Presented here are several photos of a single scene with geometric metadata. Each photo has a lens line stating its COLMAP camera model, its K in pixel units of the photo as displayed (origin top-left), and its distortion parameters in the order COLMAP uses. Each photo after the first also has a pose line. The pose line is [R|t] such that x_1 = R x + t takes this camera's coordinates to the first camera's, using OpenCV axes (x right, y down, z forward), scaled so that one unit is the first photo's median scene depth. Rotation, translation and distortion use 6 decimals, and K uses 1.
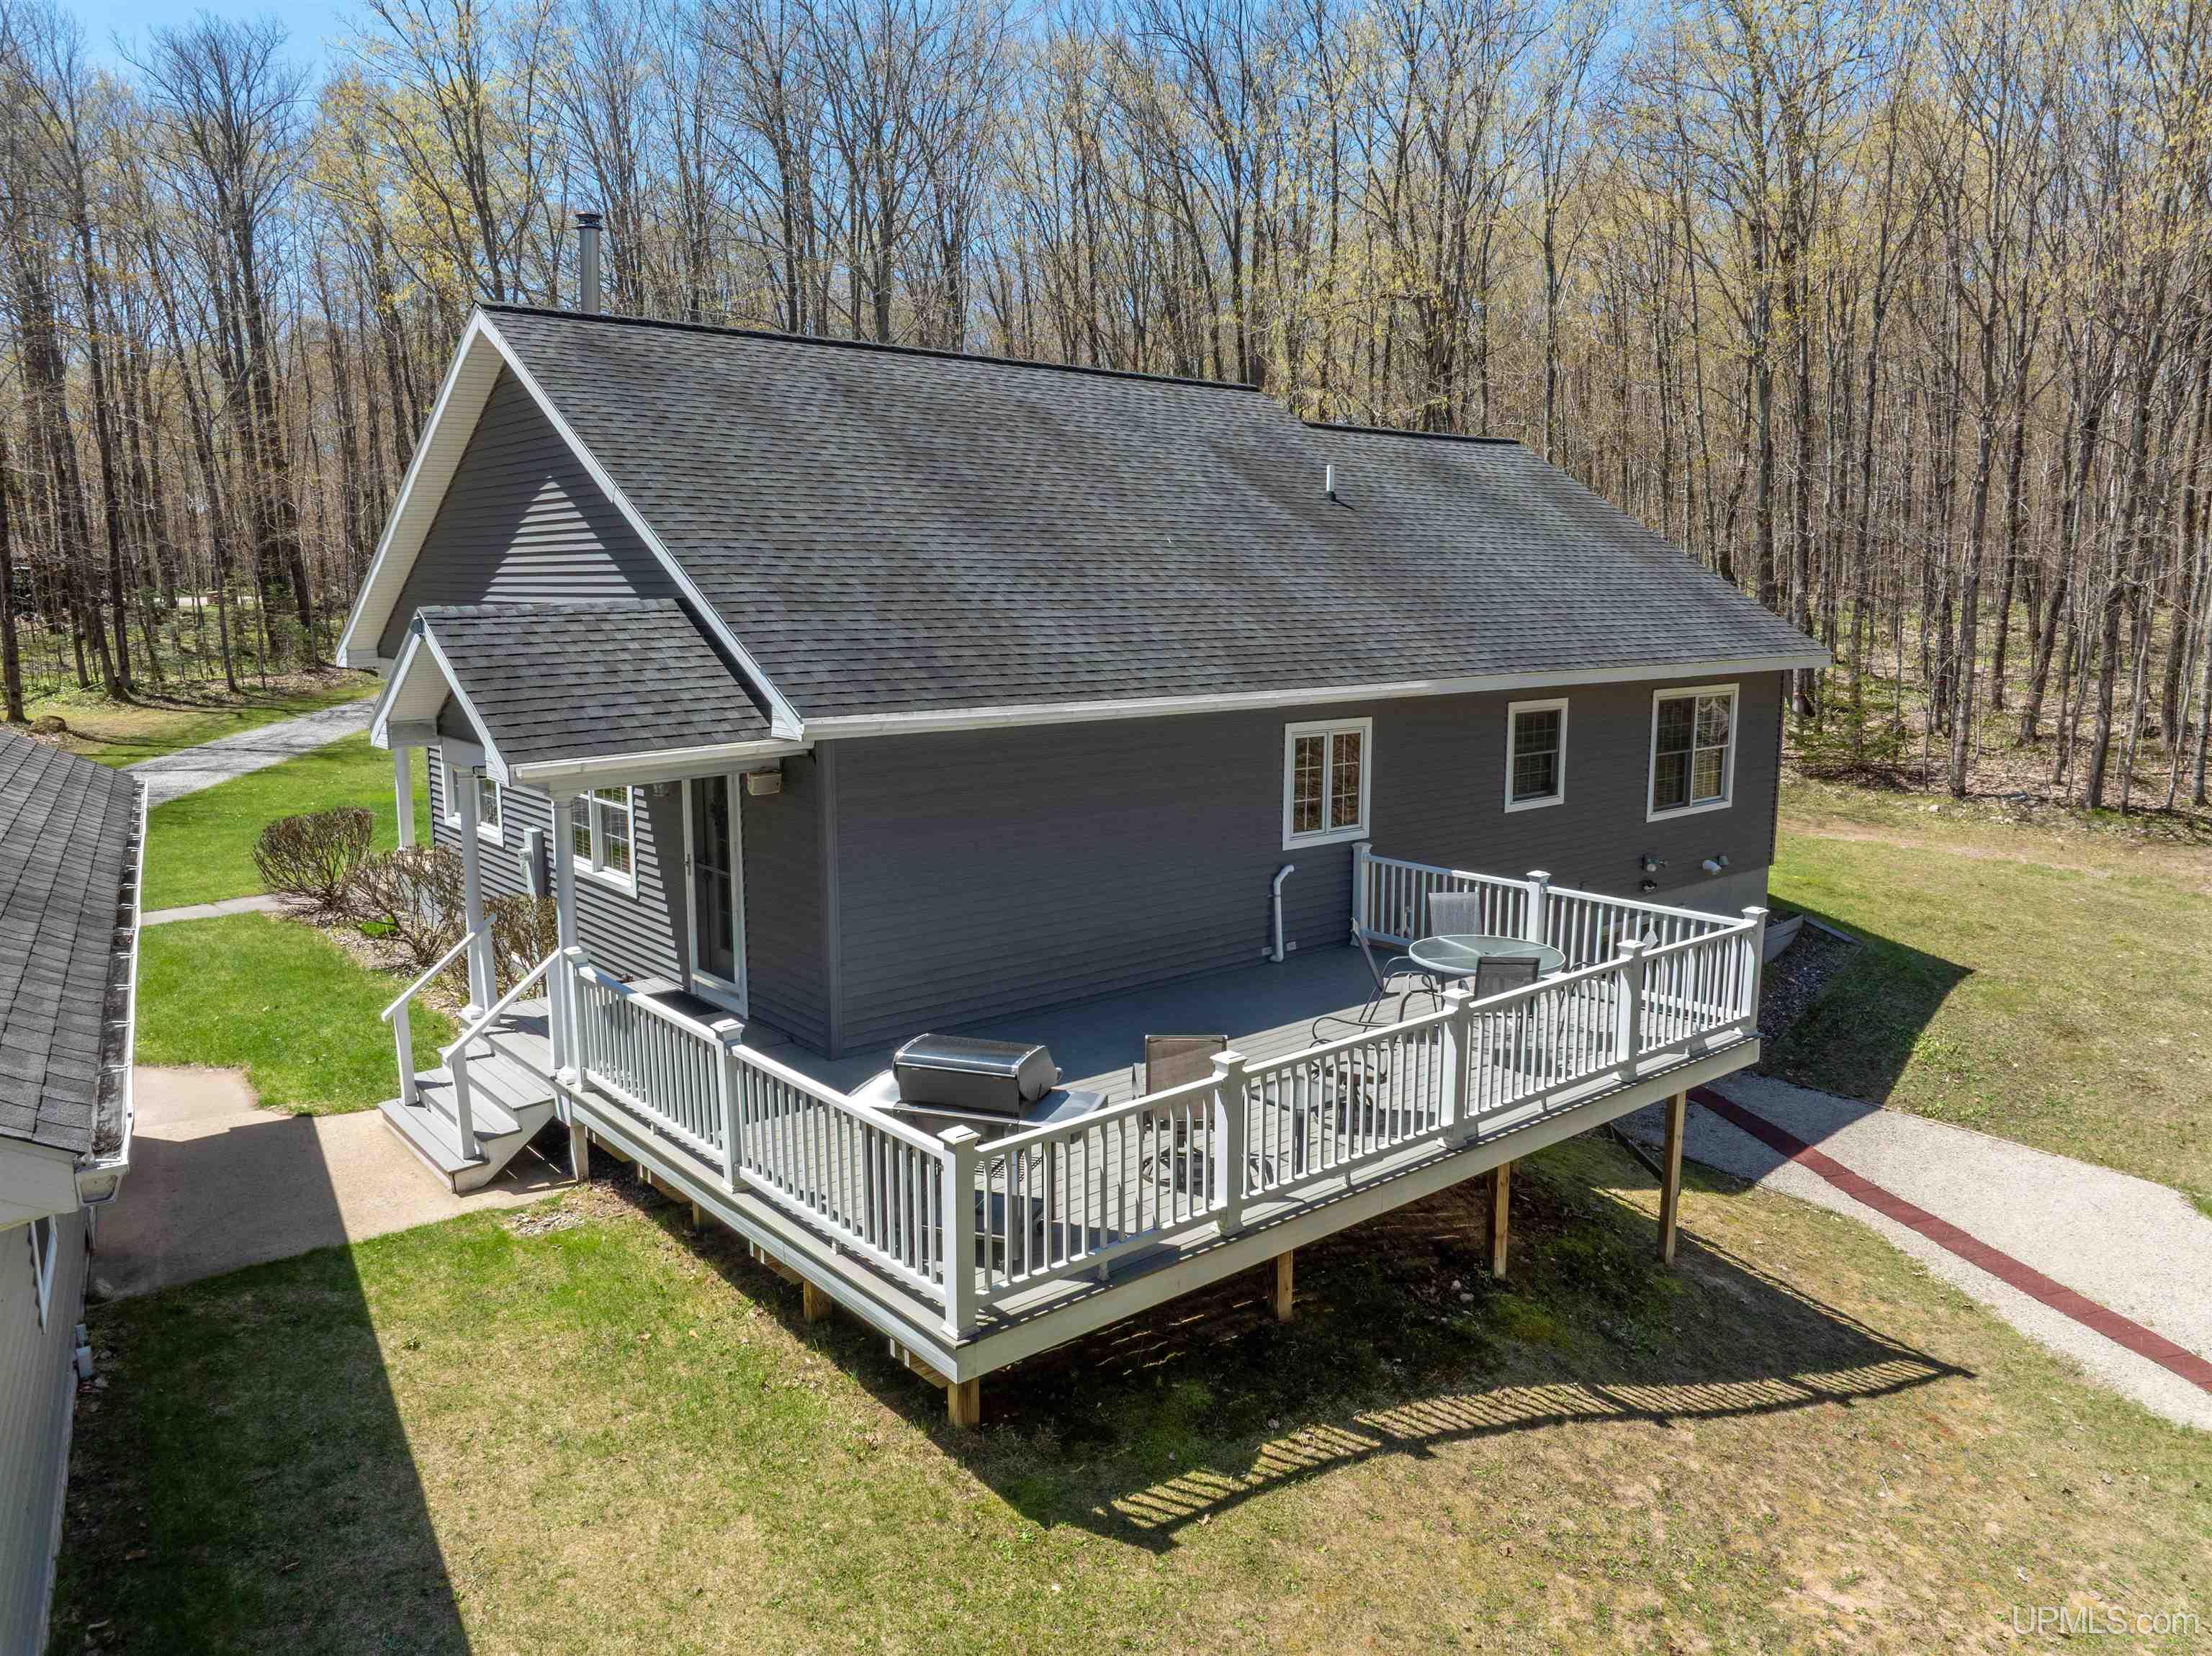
lens RADIAL K [[1535.7, 0, 1110.0], [0, 1535.7, 827.4], [0, 0, 1]] dist [-0.035788, -0.001315]
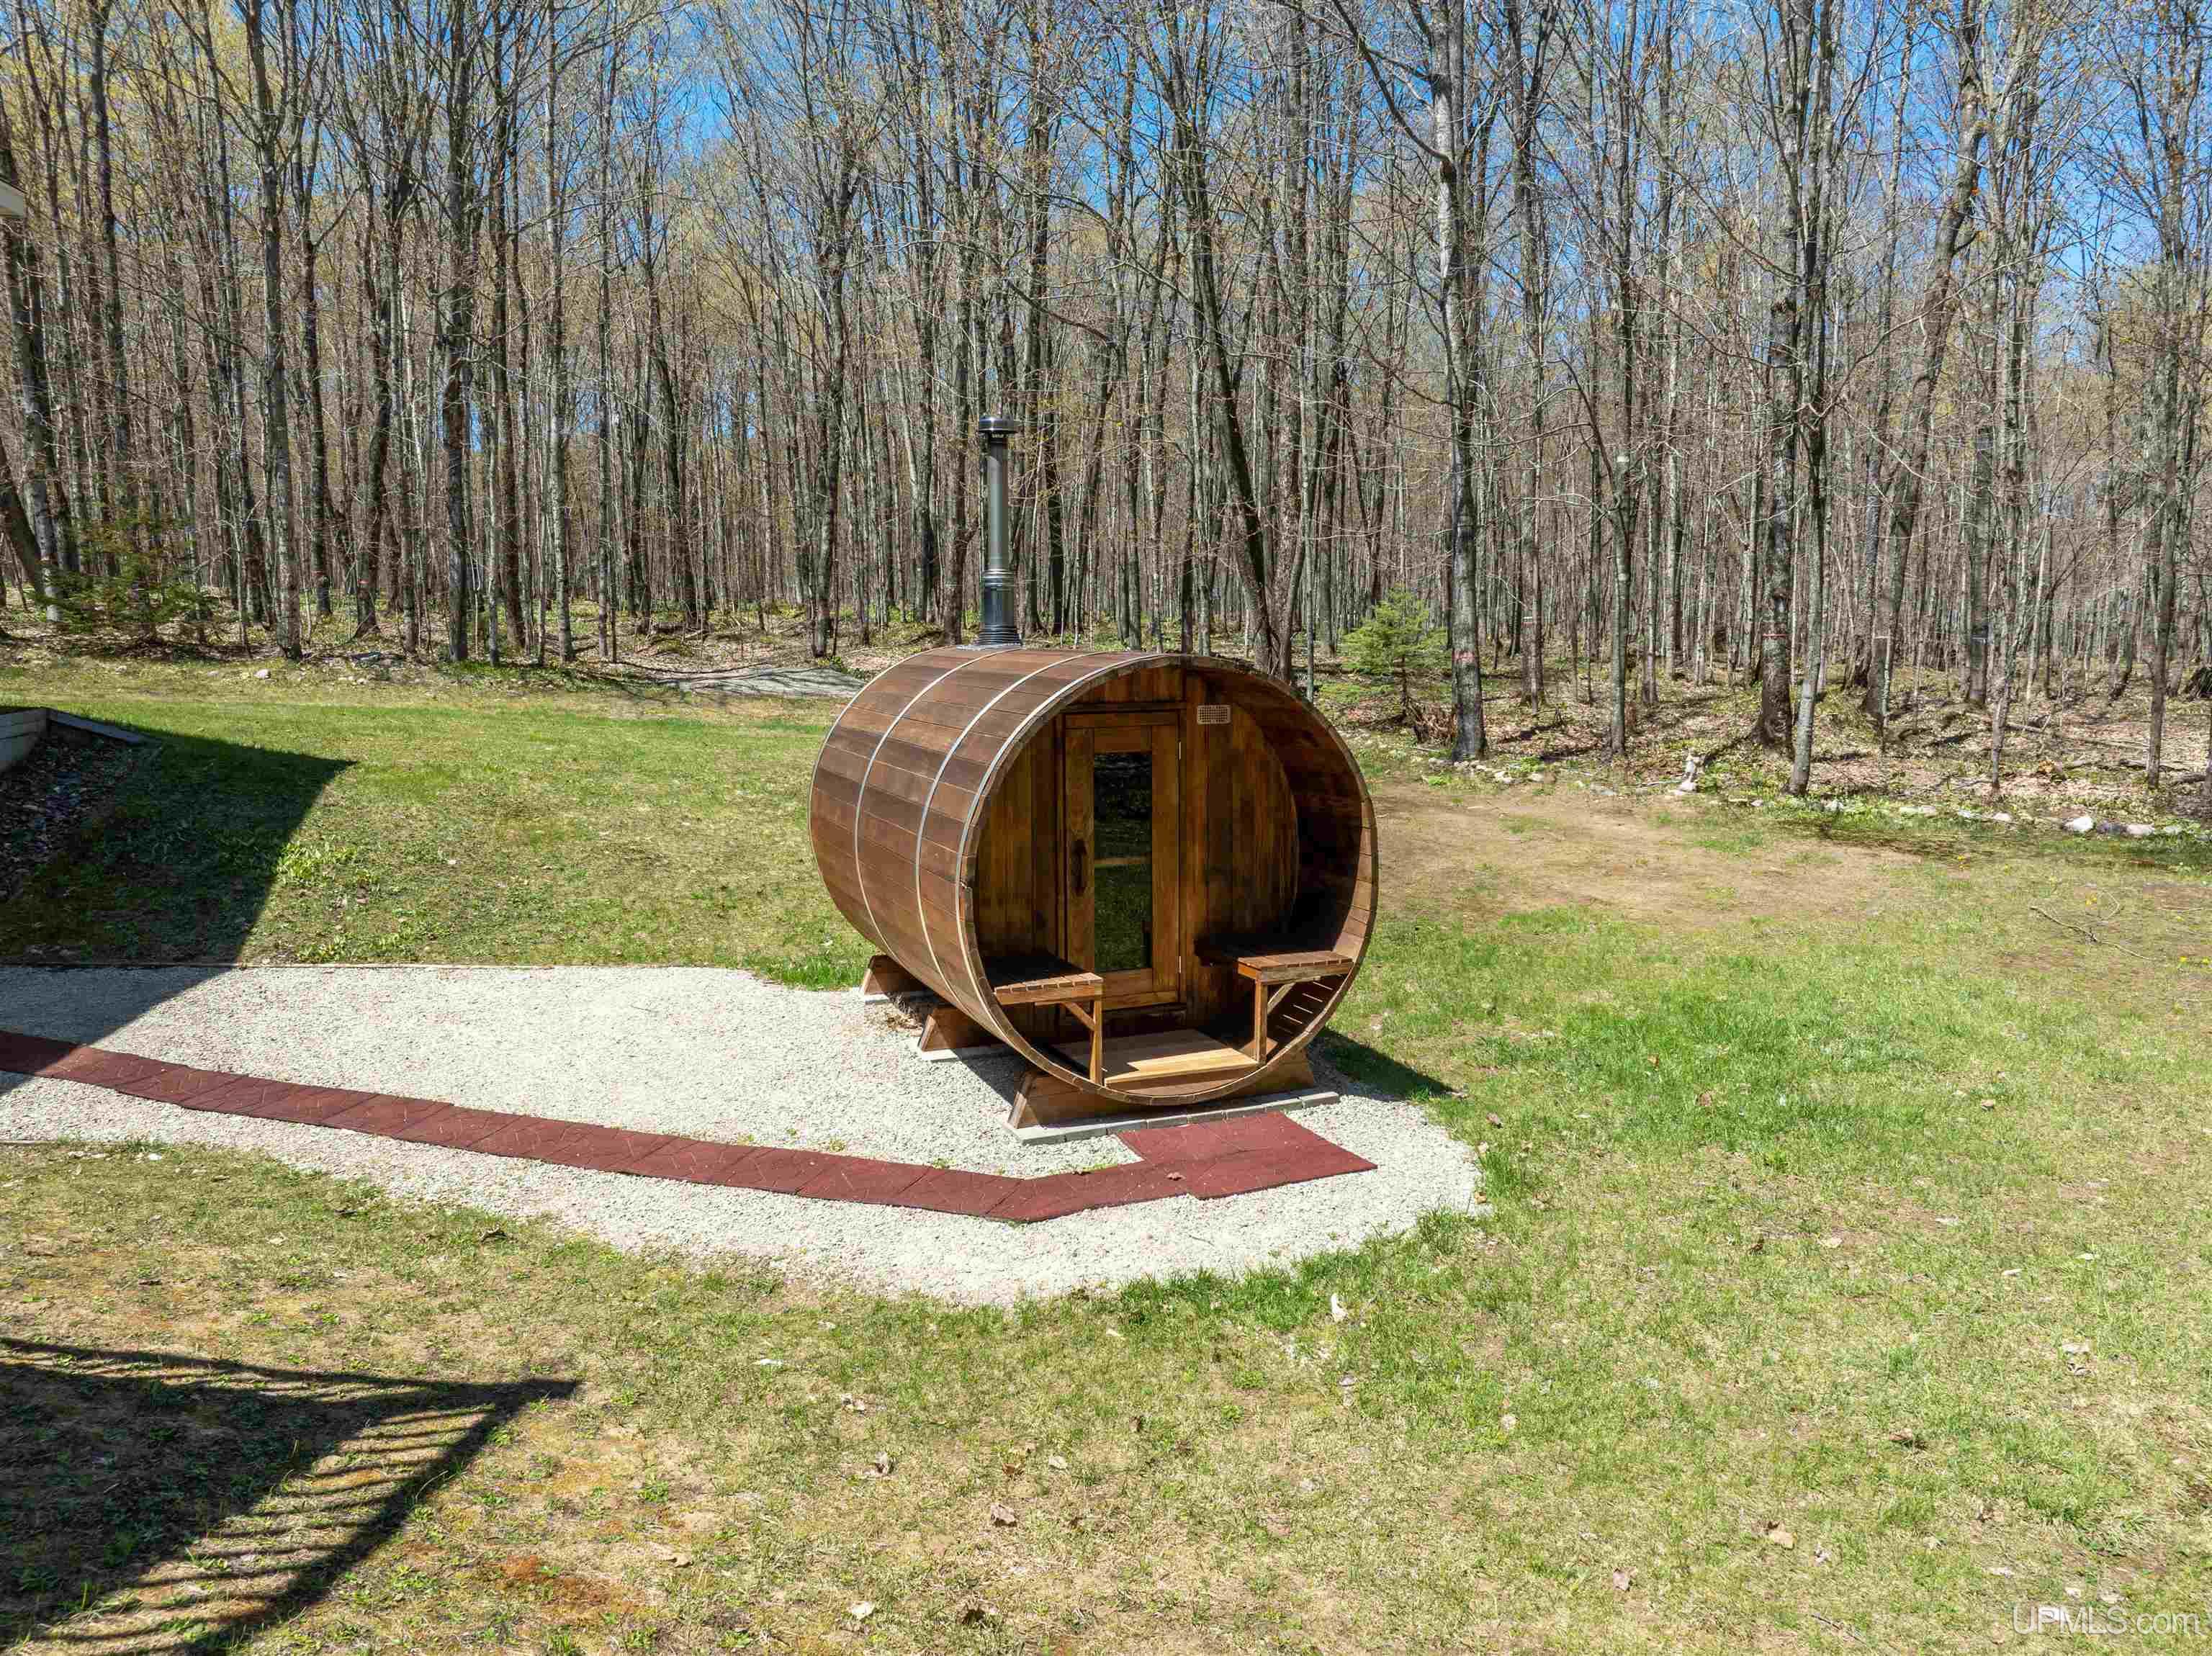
lens RADIAL K [[1535.7, 0, 1109.2], [0, 1535.7, 824.8], [0, 0, 1]] dist [-0.035788, -0.001315]
pose [[0.532741, -0.094383, 0.840999, 0.248737], [0.131491, 0.990924, 0.027914, 0.170008], [-0.836001, 0.095713, 0.540316, 0.489830]]
